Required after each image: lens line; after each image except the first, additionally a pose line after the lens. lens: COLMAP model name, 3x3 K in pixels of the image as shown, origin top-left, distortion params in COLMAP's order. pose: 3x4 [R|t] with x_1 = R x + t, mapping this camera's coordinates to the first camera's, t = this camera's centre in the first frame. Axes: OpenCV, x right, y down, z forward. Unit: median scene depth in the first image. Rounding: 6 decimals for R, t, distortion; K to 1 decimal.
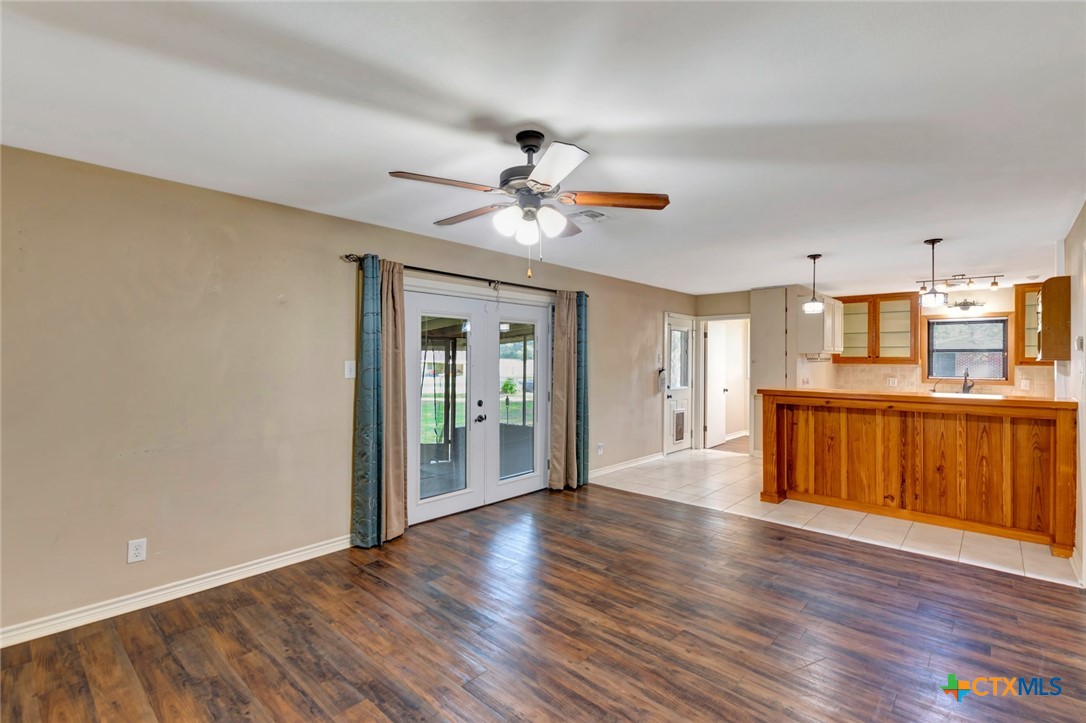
lens RADIAL K [[507.0, 0, 535.3], [0, 507.0, 360.2], [0, 0, 1]] dist [-0.001256, -0.003187]
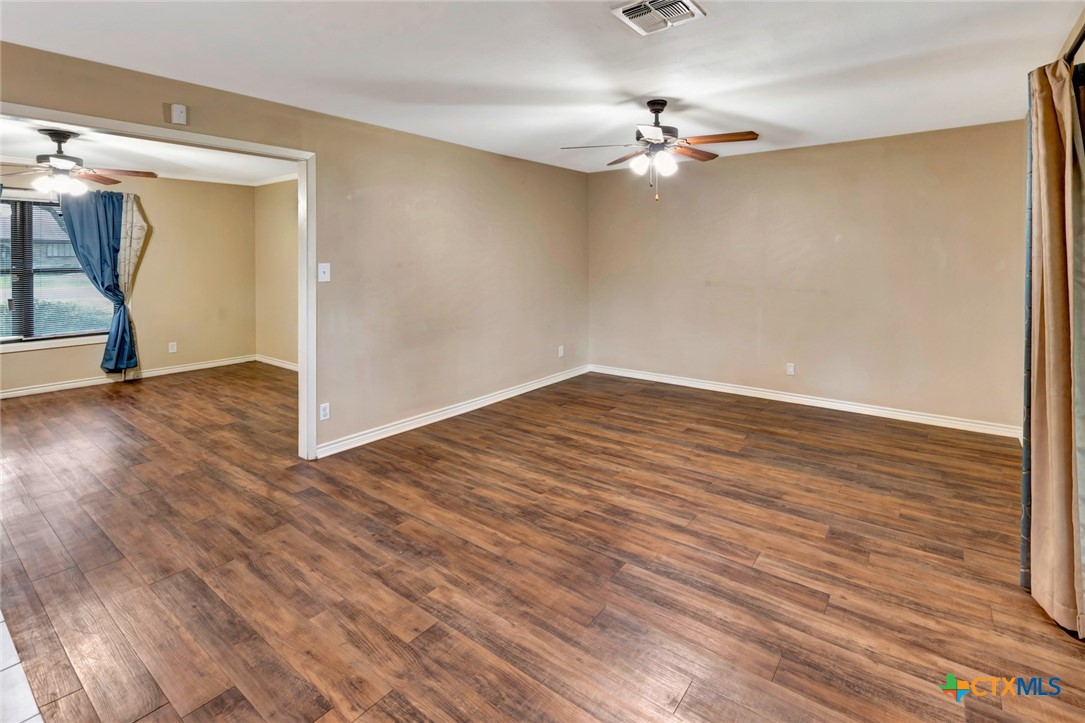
lens RADIAL K [[506.6, 0, 557.6], [0, 506.6, 260.3], [0, 0, 1]] dist [-0.001256, -0.003187]
pose [[-0.993291, 0.002686, -0.115612, 0.341533], [0.001029, 0.999896, 0.014391, -0.007030], [0.115639, 0.014175, -0.993190, 1.880320]]
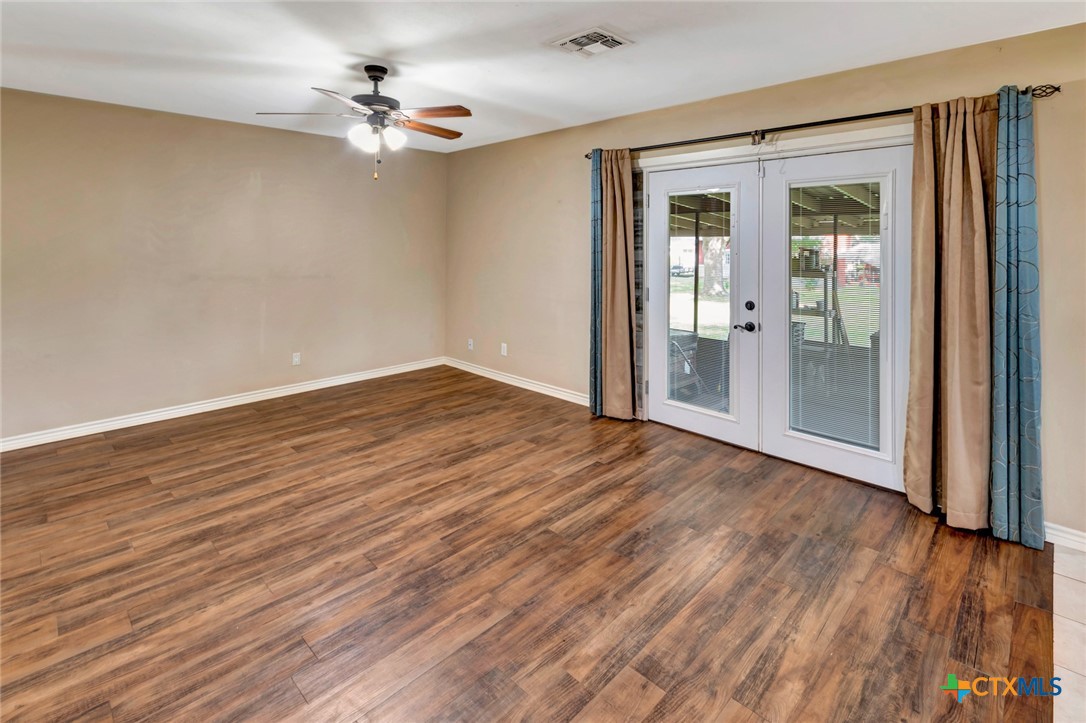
lens RADIAL K [[507.0, 0, 534.5], [0, 507.0, 239.7], [0, 0, 1]] dist [-0.001256, -0.003187]
pose [[-0.037275, -0.009198, -0.999263, 0.986814], [-0.008898, 0.999921, -0.008872, 0.000428], [0.999265, 0.008560, -0.037354, 1.136283]]
